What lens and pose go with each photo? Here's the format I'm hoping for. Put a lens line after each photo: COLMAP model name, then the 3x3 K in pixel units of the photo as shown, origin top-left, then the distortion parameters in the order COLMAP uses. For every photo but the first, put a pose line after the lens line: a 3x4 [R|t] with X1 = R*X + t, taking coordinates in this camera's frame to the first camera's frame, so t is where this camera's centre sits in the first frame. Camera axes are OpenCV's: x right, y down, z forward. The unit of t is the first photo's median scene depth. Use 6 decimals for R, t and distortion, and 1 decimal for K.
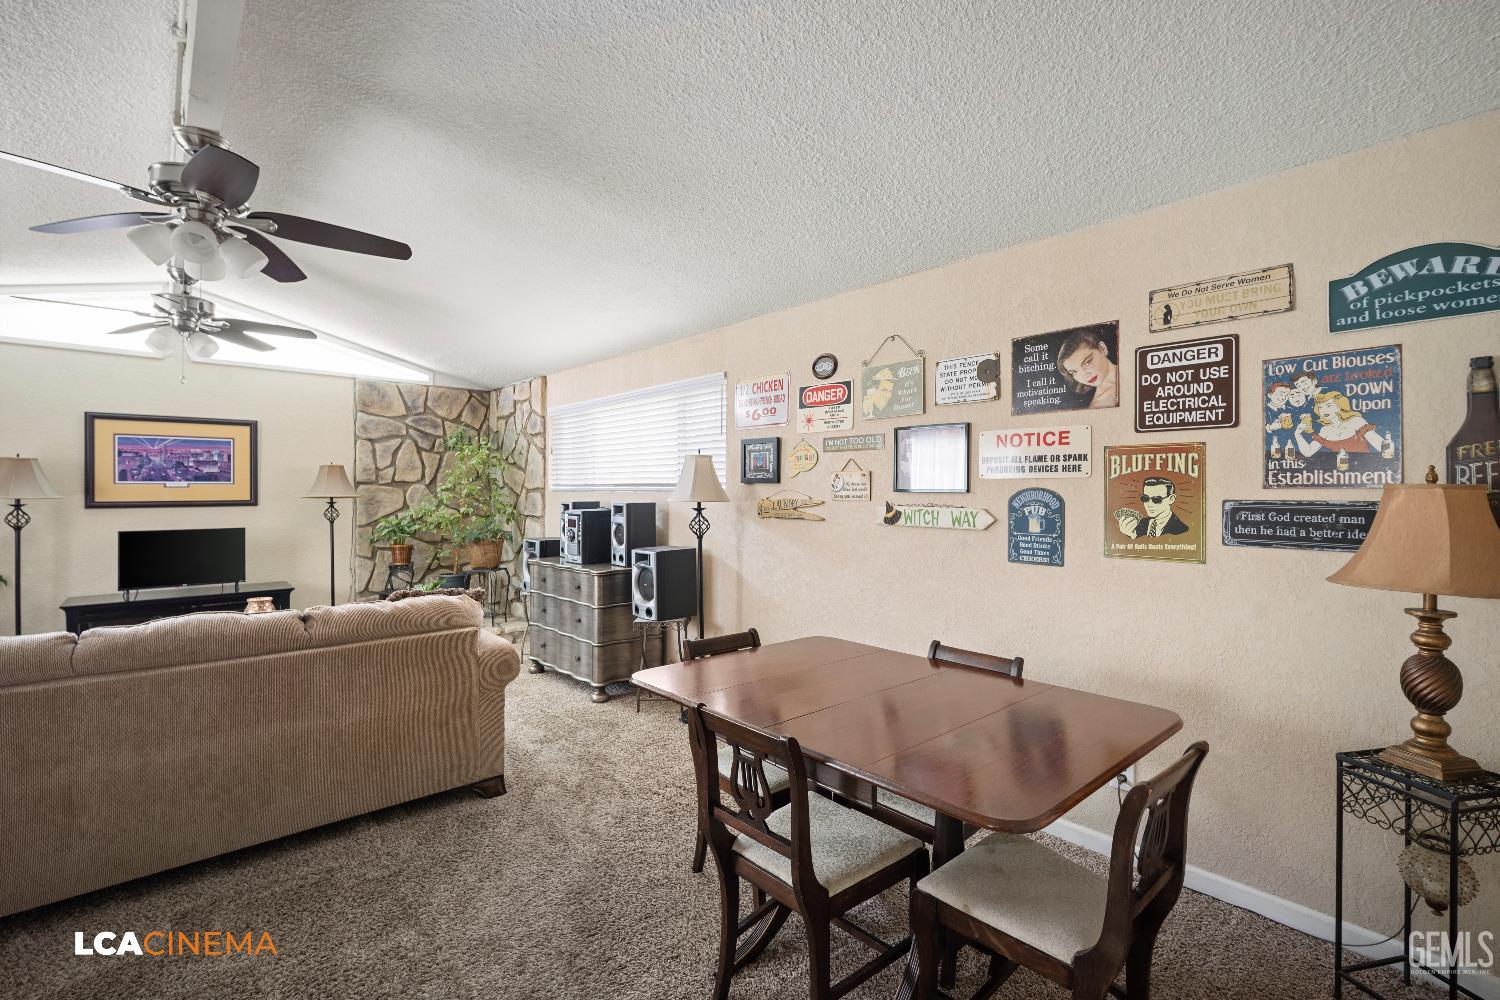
lens RADIAL K [[664.8, 0, 756.0], [0, 664.8, 489.0], [0, 0, 1]] dist [-0.000554, -0.000115]
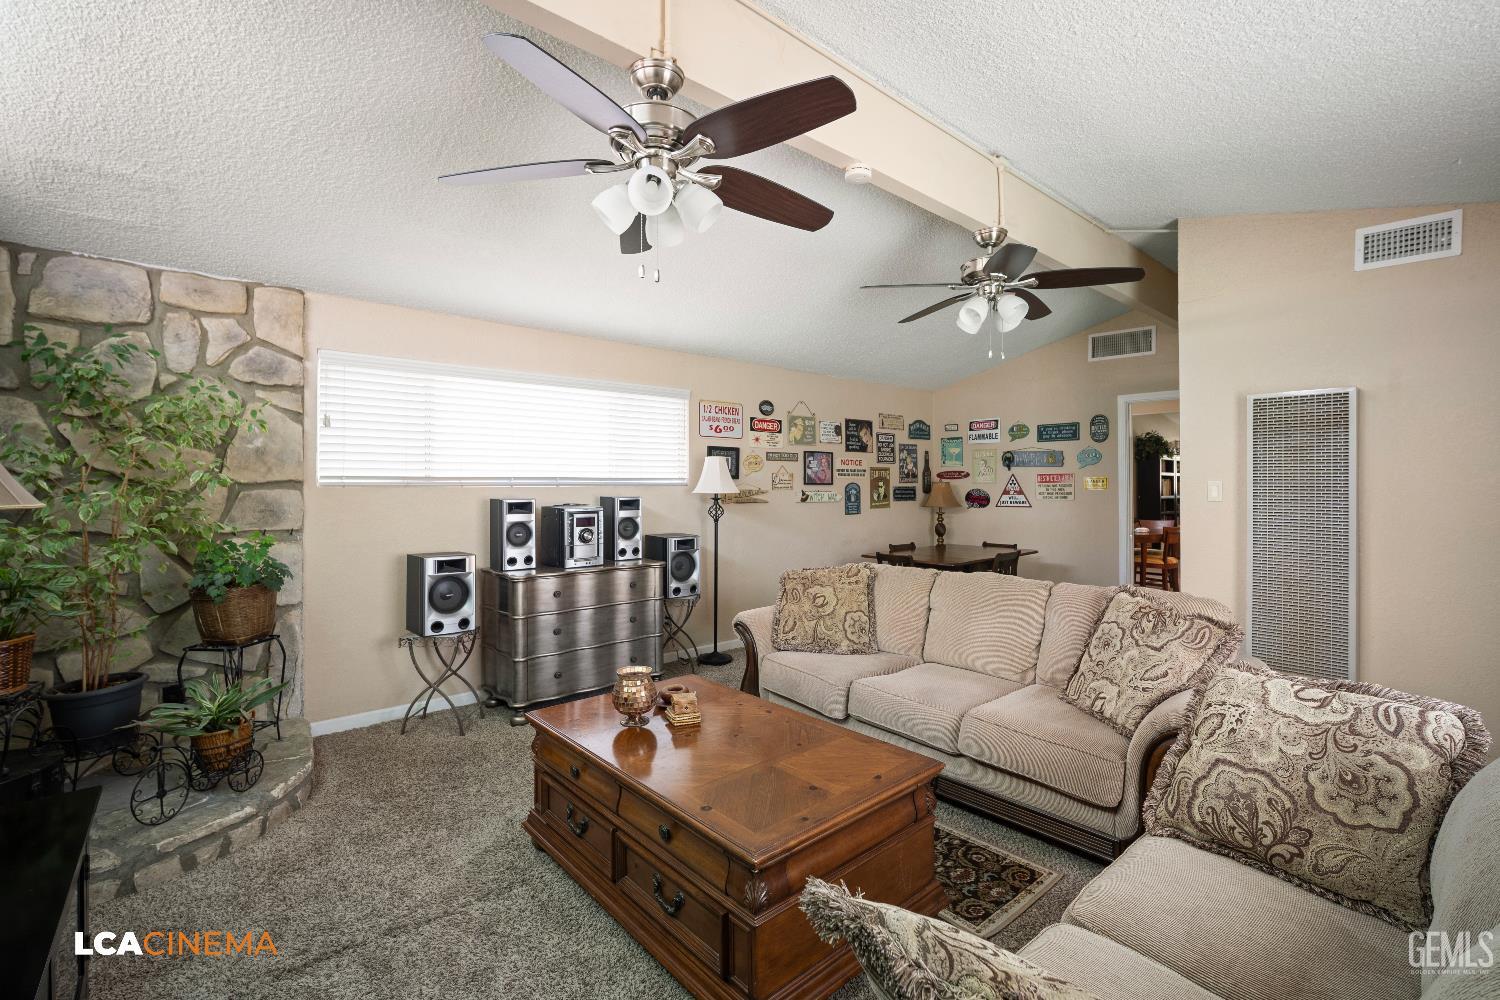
lens RADIAL K [[659.4, 0, 750.4], [0, 659.4, 493.8], [0, 0, 1]] dist [-0.001102, -0.000281]
pose [[0.031285, -0.008962, 0.999470, -1.939061], [0.005204, 0.999948, 0.008803, 0.015108], [-0.999497, 0.004926, 0.031330, 1.269748]]
